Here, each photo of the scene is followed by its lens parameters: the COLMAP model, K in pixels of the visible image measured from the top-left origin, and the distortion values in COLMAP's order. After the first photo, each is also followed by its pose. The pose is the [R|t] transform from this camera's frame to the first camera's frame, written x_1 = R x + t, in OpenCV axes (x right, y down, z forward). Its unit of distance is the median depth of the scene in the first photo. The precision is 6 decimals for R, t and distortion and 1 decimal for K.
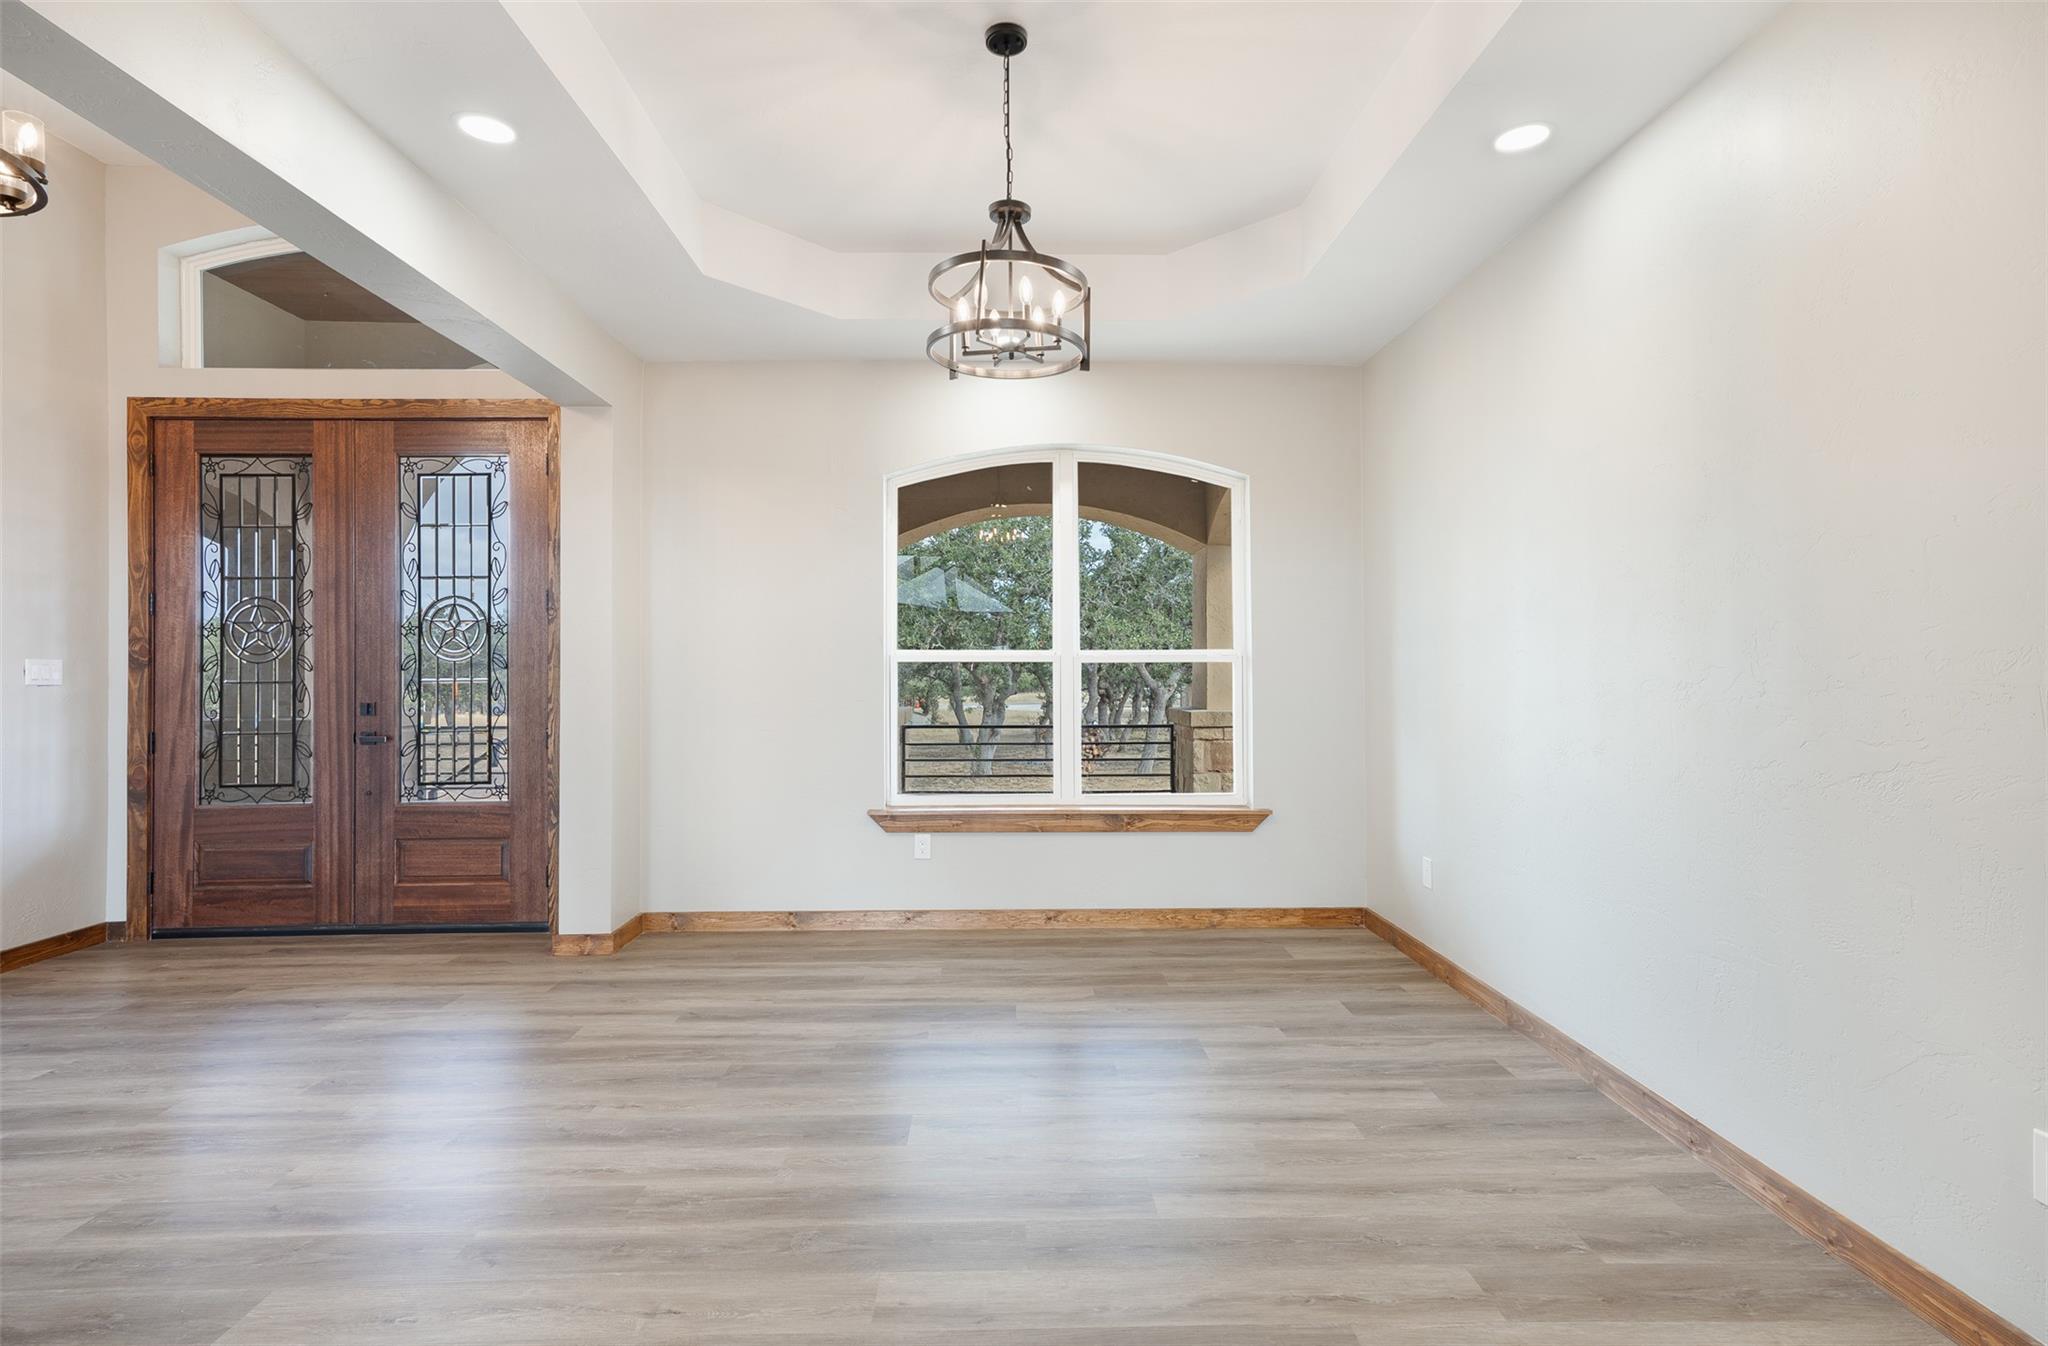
lens RADIAL K [[972.8, 0, 1018.0], [0, 972.8, 665.7], [0, 0, 1]] dist [-0.001178, 0.012601]
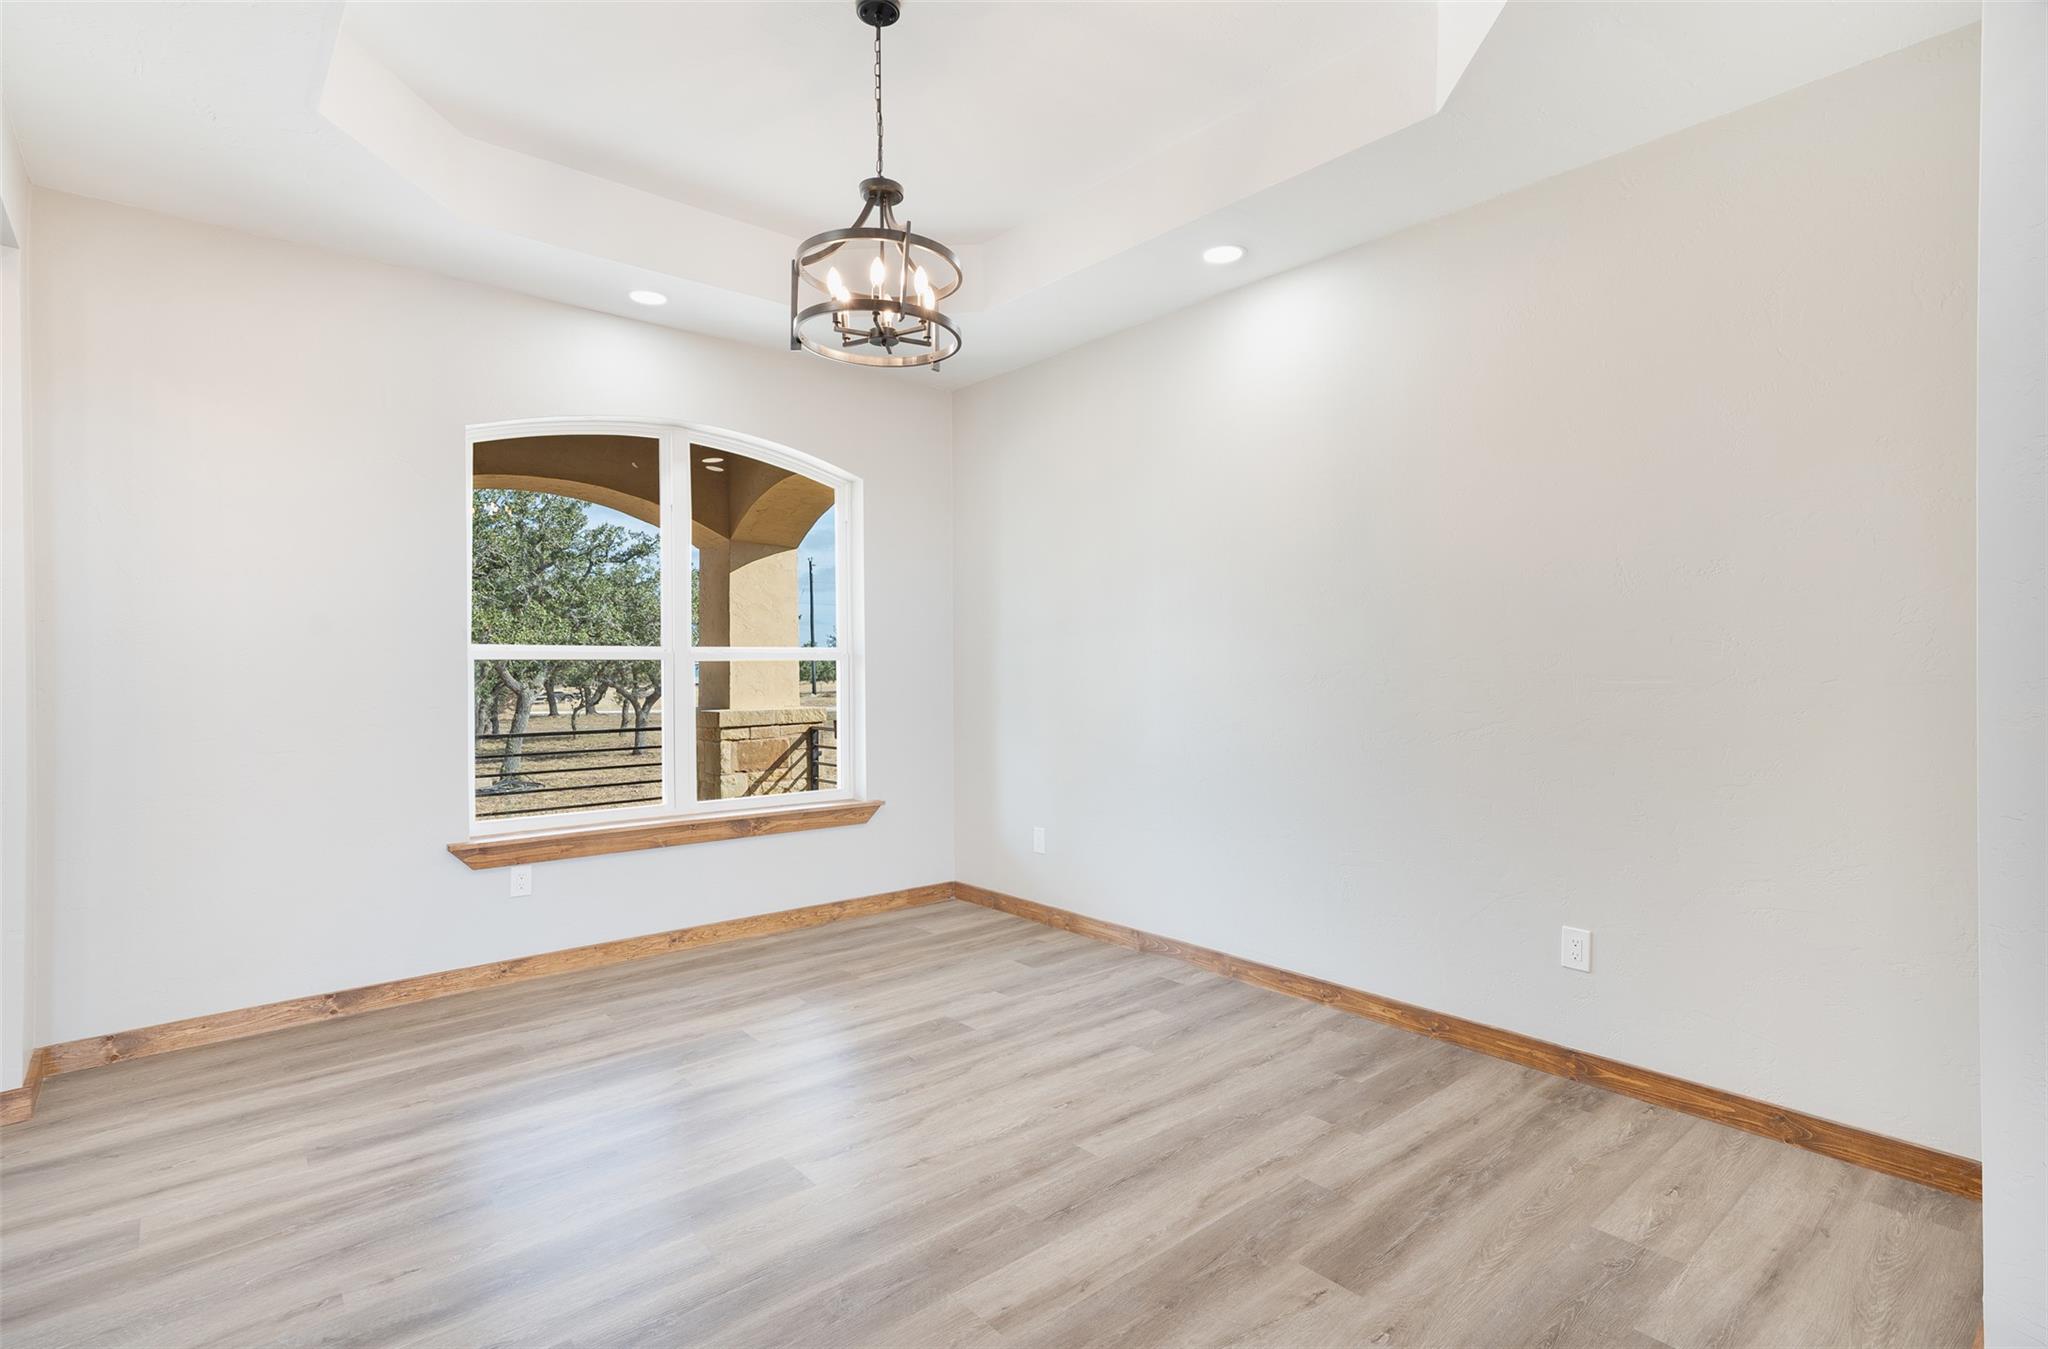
lens RADIAL K [[972.8, 0, 1018.0], [0, 972.8, 667.2], [0, 0, 1]] dist [-0.001178, 0.012601]
pose [[0.780595, -0.001469, 0.625035, -0.316032], [-0.000503, 0.999995, 0.002979, 0.000560], [-0.625037, -0.002640, 0.780591, 0.096401]]
